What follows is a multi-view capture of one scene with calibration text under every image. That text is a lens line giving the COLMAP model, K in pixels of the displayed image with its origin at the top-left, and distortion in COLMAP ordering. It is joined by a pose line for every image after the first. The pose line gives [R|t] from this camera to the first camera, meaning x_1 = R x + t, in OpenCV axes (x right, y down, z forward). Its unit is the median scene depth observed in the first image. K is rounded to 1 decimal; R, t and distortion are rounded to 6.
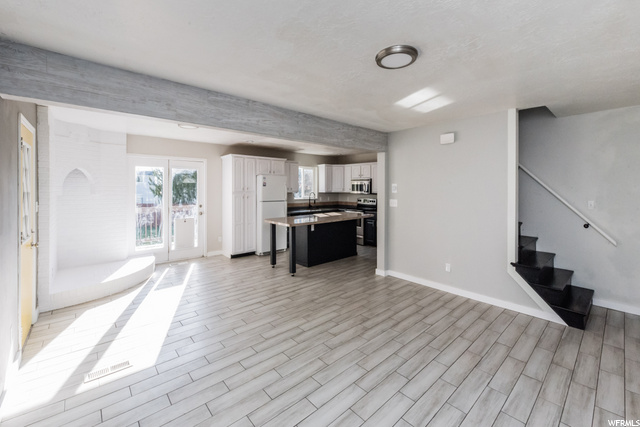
lens RADIAL K [[252.5, 0, 320.0], [0, 252.5, 213.5], [0, 0, 1]] dist [0.001327, 0.000142]
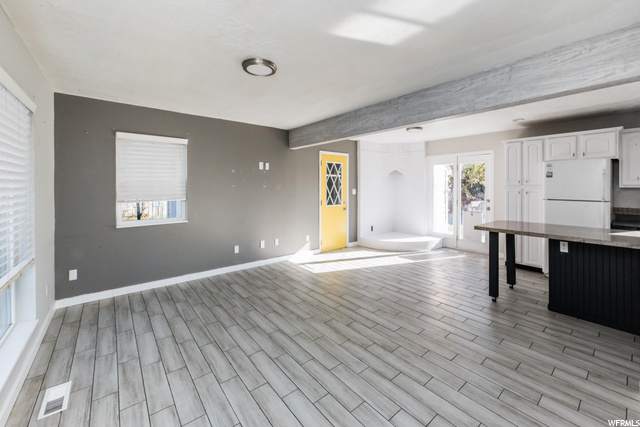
lens RADIAL K [[262.6, 0, 329.2], [0, 262.6, 187.7], [0, 0, 1]] dist [0.000455, 0.000322]
pose [[-0.001924, 0.003655, -0.999991, 0.970872], [-0.108400, 0.994100, 0.003842, -0.032585], [0.994106, 0.108406, -0.001517, 0.801446]]
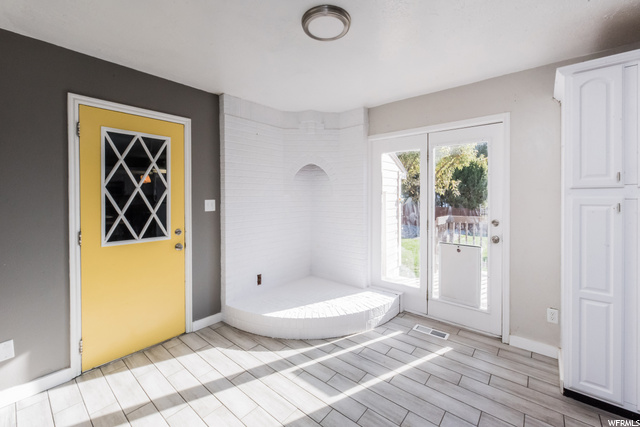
lens RADIAL K [[274.3, 0, 342.8], [0, 274.3, 199.1], [0, 0, 1]] dist [-0.000666, -0.000053]
pose [[0.191611, 0.012581, -0.981390, -0.101272], [-0.105940, 0.994341, -0.007937, -0.081364], [0.975737, 0.105489, 0.191859, 1.286768]]
